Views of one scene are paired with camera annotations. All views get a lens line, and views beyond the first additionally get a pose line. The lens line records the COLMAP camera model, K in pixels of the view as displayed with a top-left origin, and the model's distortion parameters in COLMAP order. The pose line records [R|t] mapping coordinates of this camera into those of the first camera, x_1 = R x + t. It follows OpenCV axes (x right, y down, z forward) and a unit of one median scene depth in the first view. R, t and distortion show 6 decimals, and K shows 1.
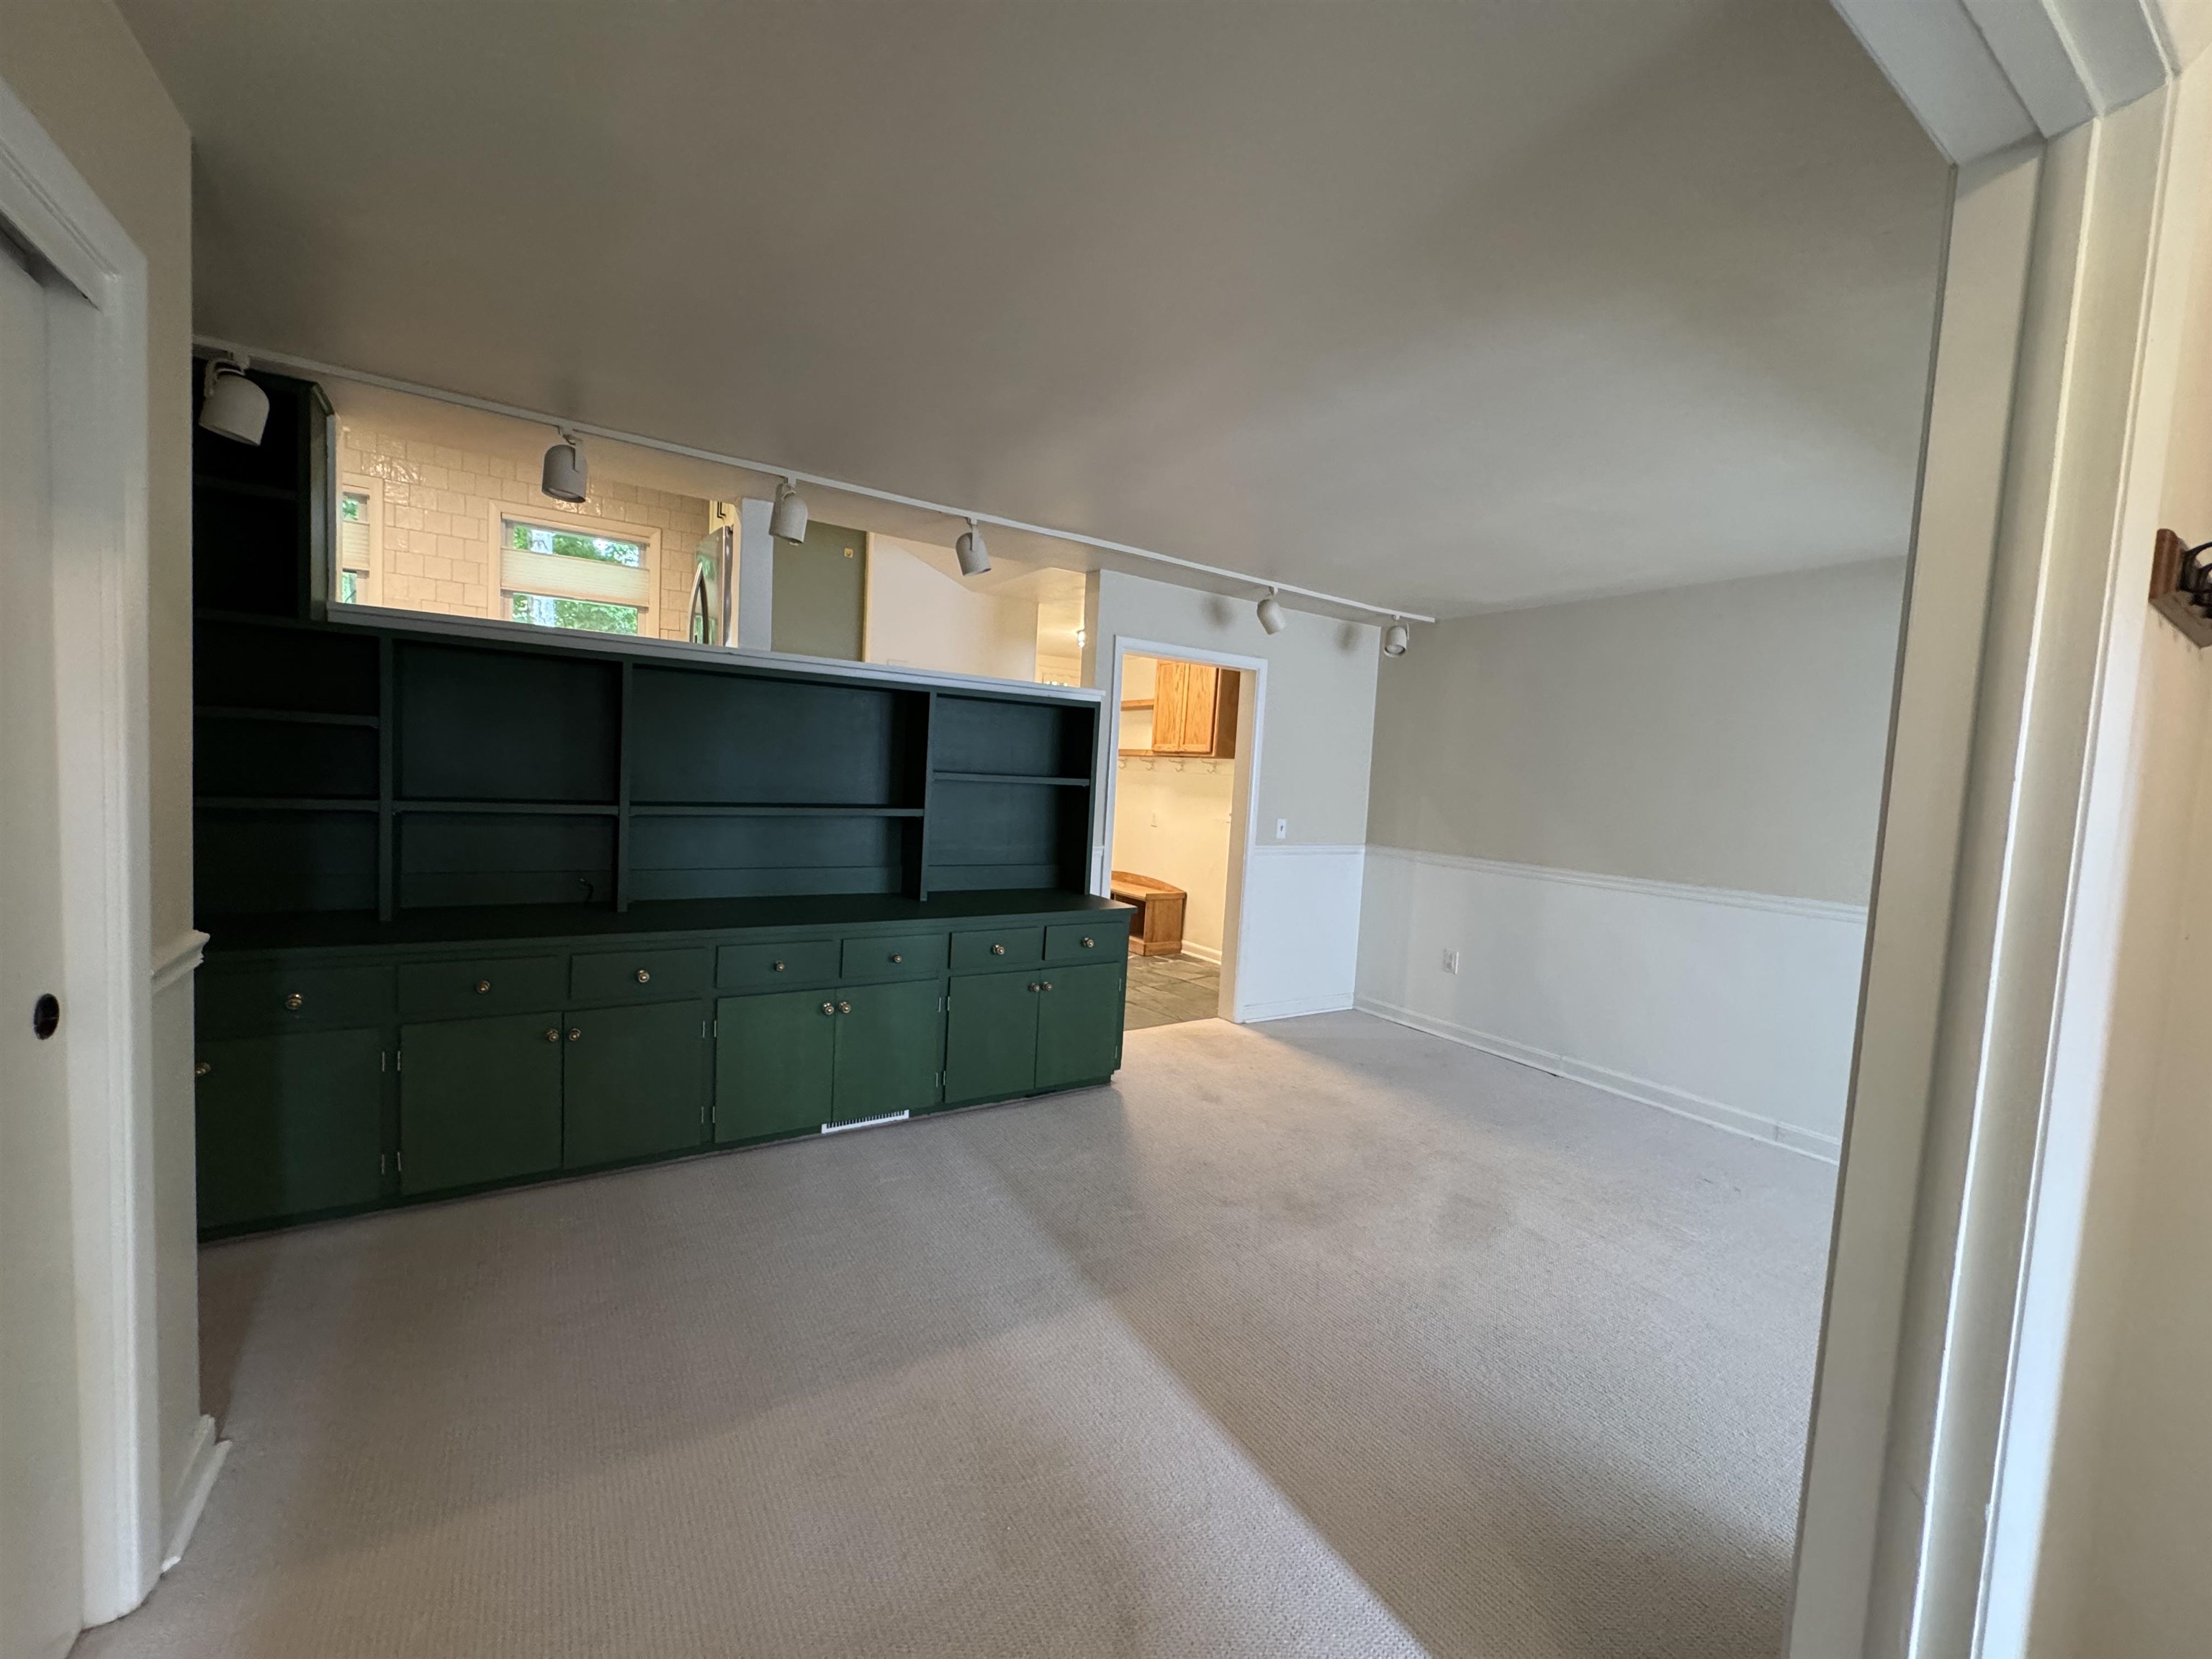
lens RADIAL K [[879.3, 0, 1098.5], [0, 879.3, 835.0], [0, 0, 1]] dist [0.001287, 0.000017]
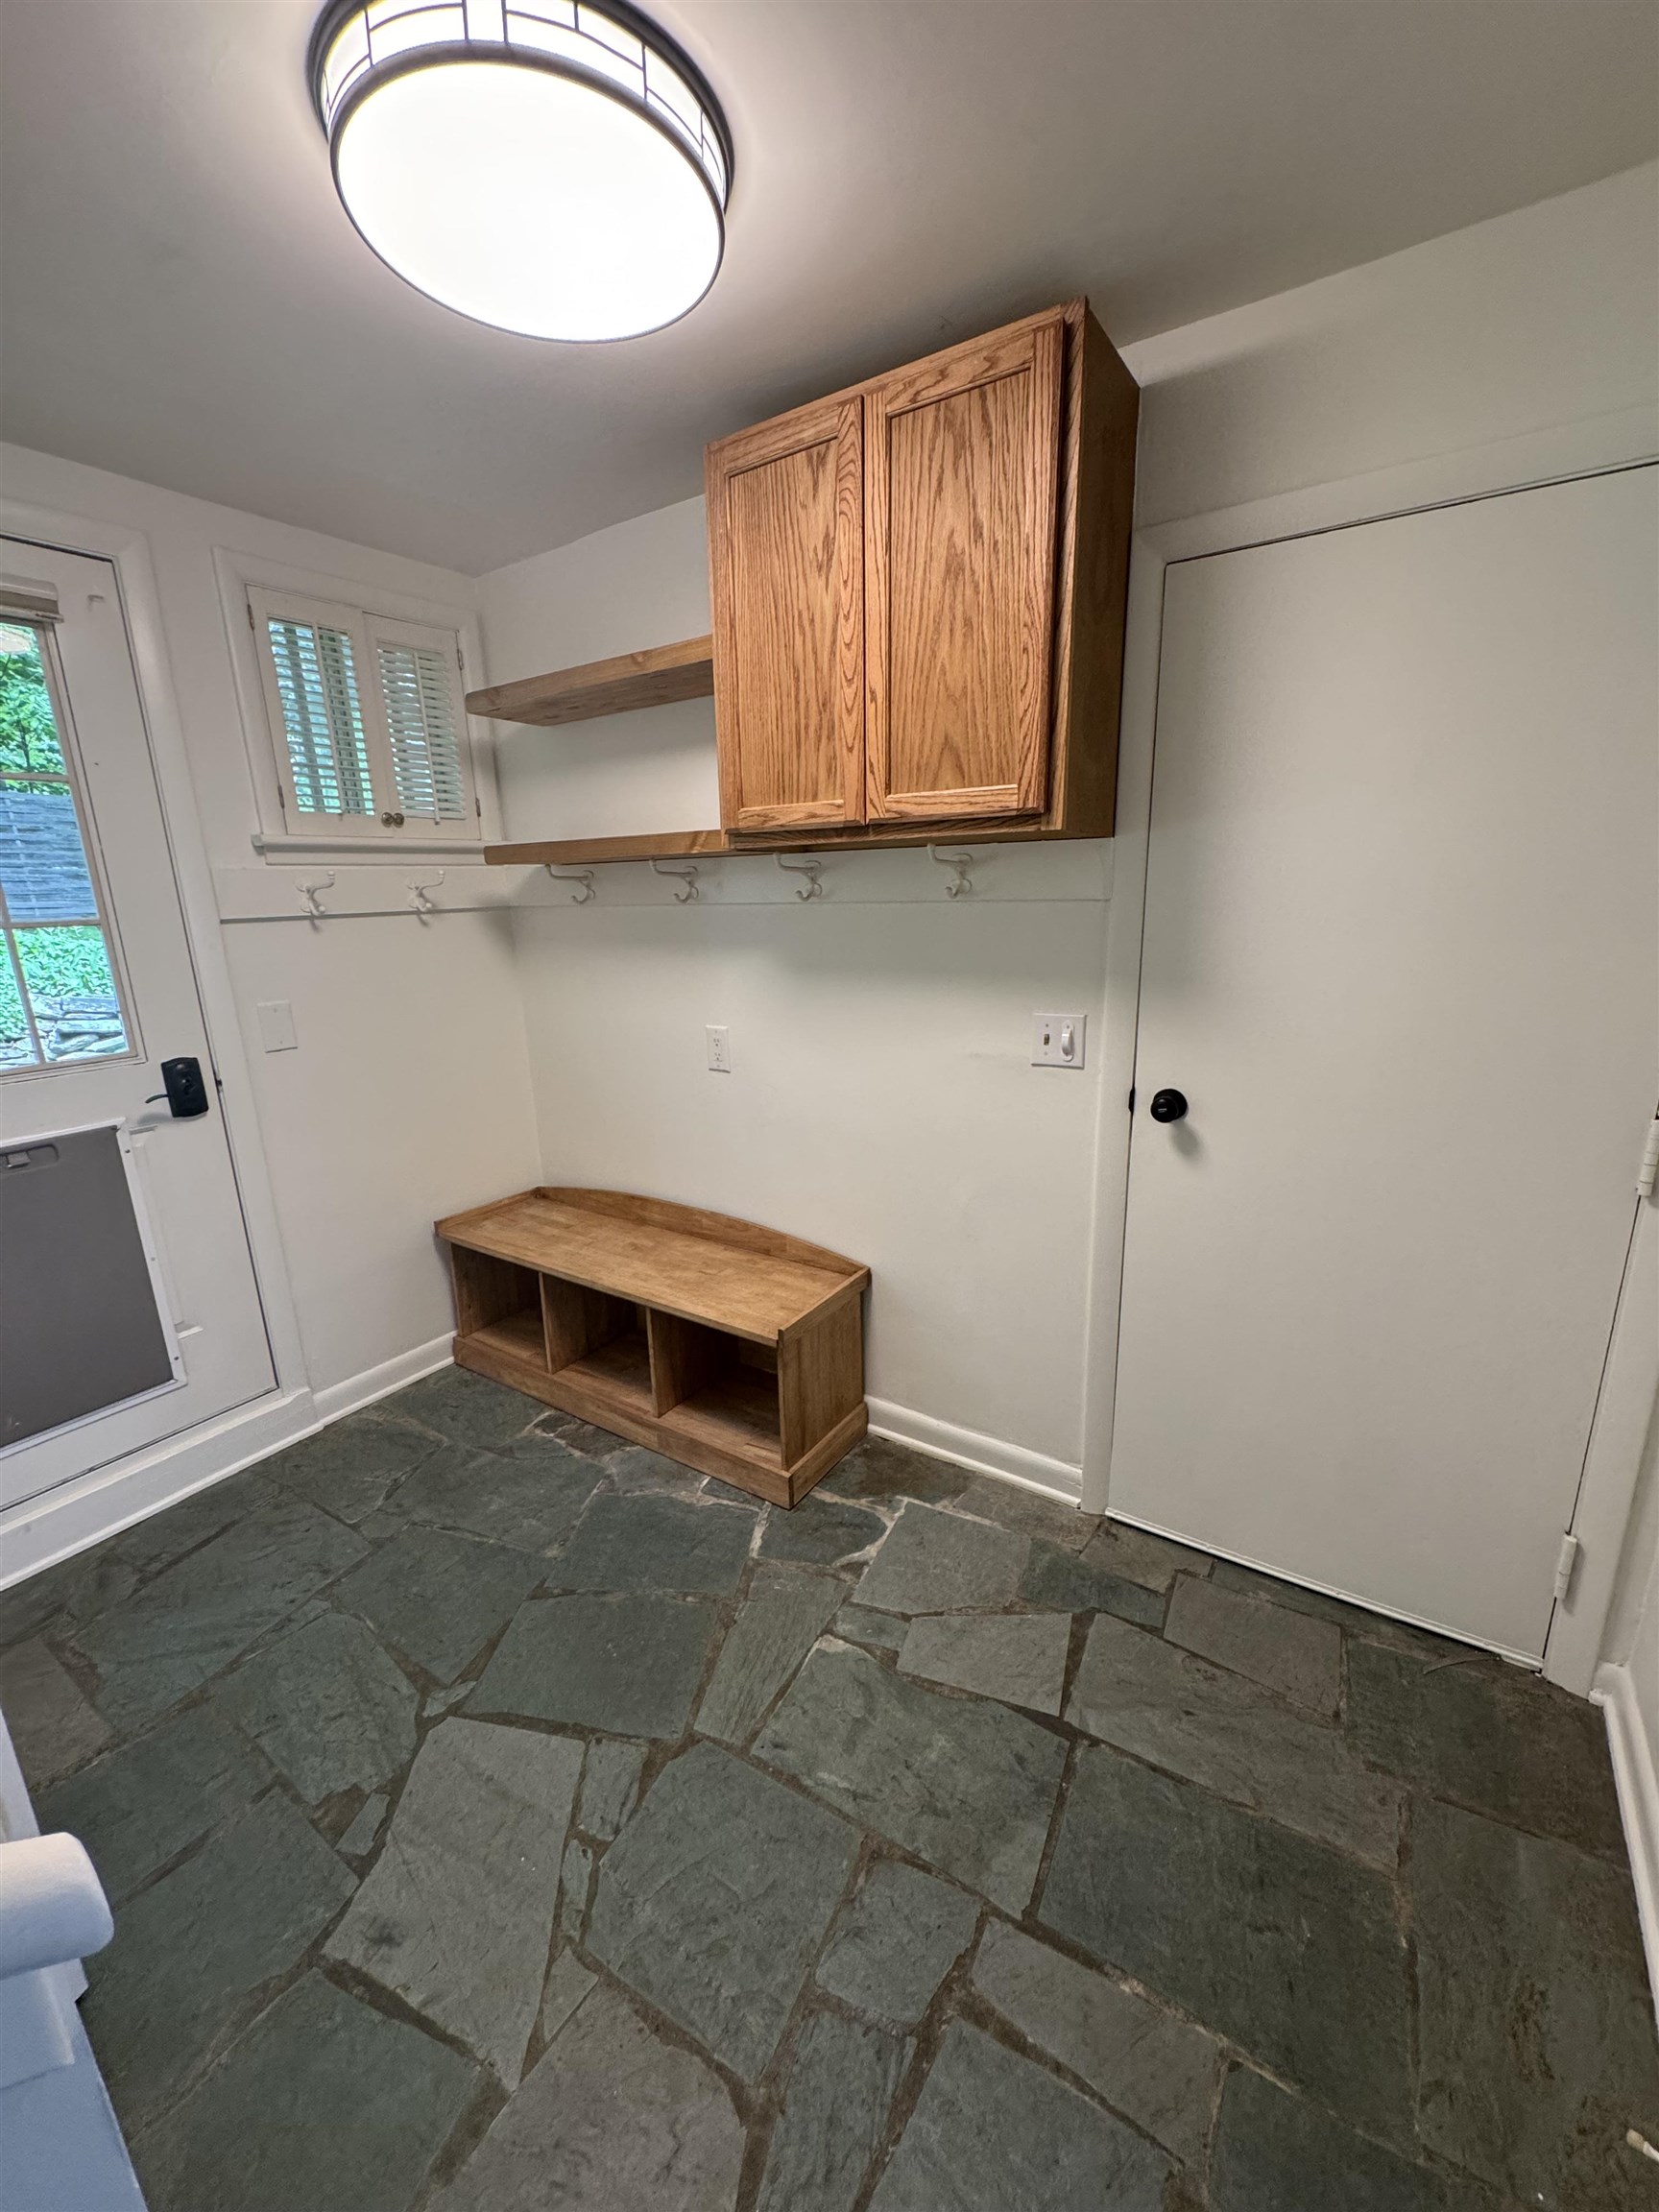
lens RADIAL K [[879.3, 0, 828.2], [0, 879.3, 1110.9], [0, 0, 1]] dist [0.001287, 0.000017]
pose [[0.916357, -0.170754, 0.362122, -0.026216], [0.102101, 0.974250, 0.201028, -0.063893], [-0.387124, -0.147241, 0.910195, 0.733575]]
